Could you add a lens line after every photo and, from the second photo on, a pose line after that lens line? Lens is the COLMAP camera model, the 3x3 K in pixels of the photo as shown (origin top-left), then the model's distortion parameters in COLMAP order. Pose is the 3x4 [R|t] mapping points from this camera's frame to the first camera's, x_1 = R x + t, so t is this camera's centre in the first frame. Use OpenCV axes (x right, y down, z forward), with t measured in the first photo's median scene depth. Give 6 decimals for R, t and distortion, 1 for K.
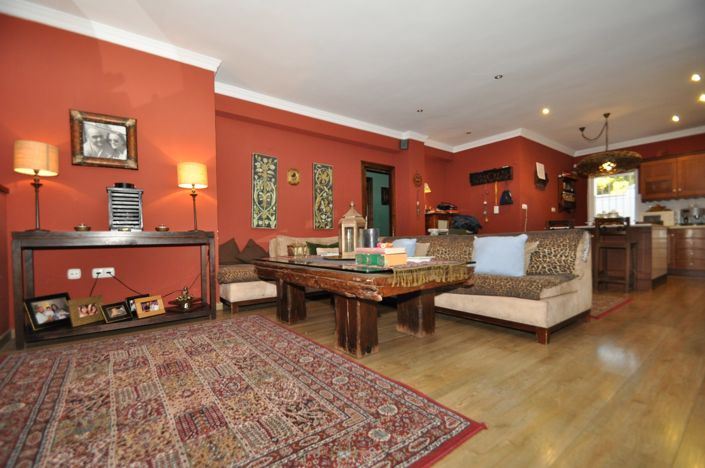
lens RADIAL K [[310.4, 0, 349.9], [0, 310.4, 242.6], [0, 0, 1]] dist [0.018318, -0.018026]
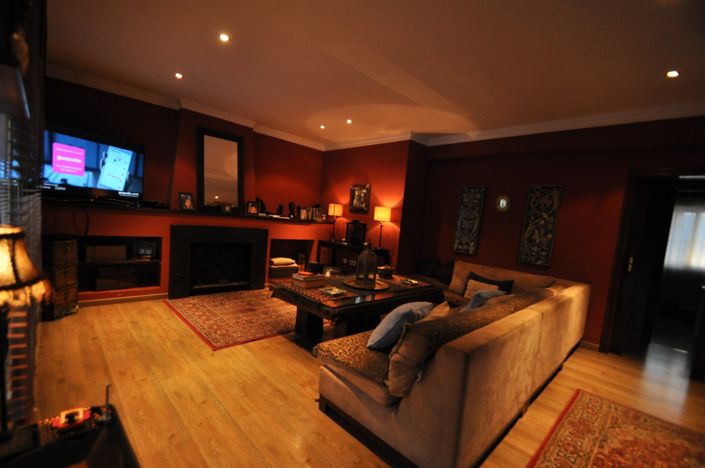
lens RADIAL K [[310.4, 0, 349.9], [0, 310.4, 242.6], [0, 0, 1]] dist [0.018318, -0.018026]
pose [[0.117981, 0.108204, -0.987103, 0.759931], [-0.102896, 0.990027, 0.096226, -0.144734], [0.987670, 0.090216, 0.127938, 0.452532]]
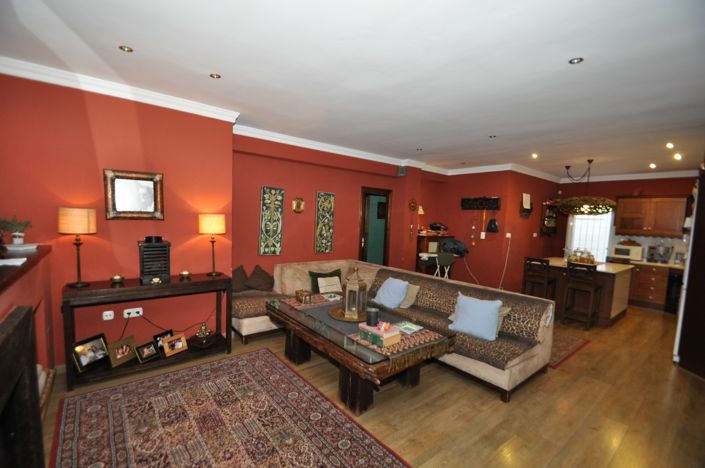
lens RADIAL K [[310.4, 0, 349.9], [0, 310.4, 242.6], [0, 0, 1]] dist [0.018318, -0.018026]
pose [[0.998009, 0.052852, 0.034419, -0.035888], [-0.055240, 0.995833, 0.072555, -0.181517], [-0.030441, -0.074312, 0.996770, -0.086800]]
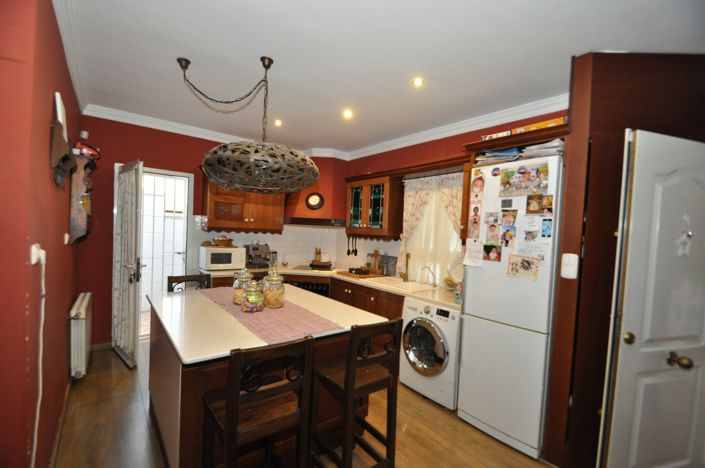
lens RADIAL K [[310.4, 0, 349.9], [0, 310.4, 242.6], [0, 0, 1]] dist [0.018318, -0.018026]
pose [[-0.018944, -0.023272, 0.999550, 0.410598], [-0.042568, 0.998841, 0.022449, -0.183693], [-0.998914, -0.042123, -0.019913, 0.995246]]
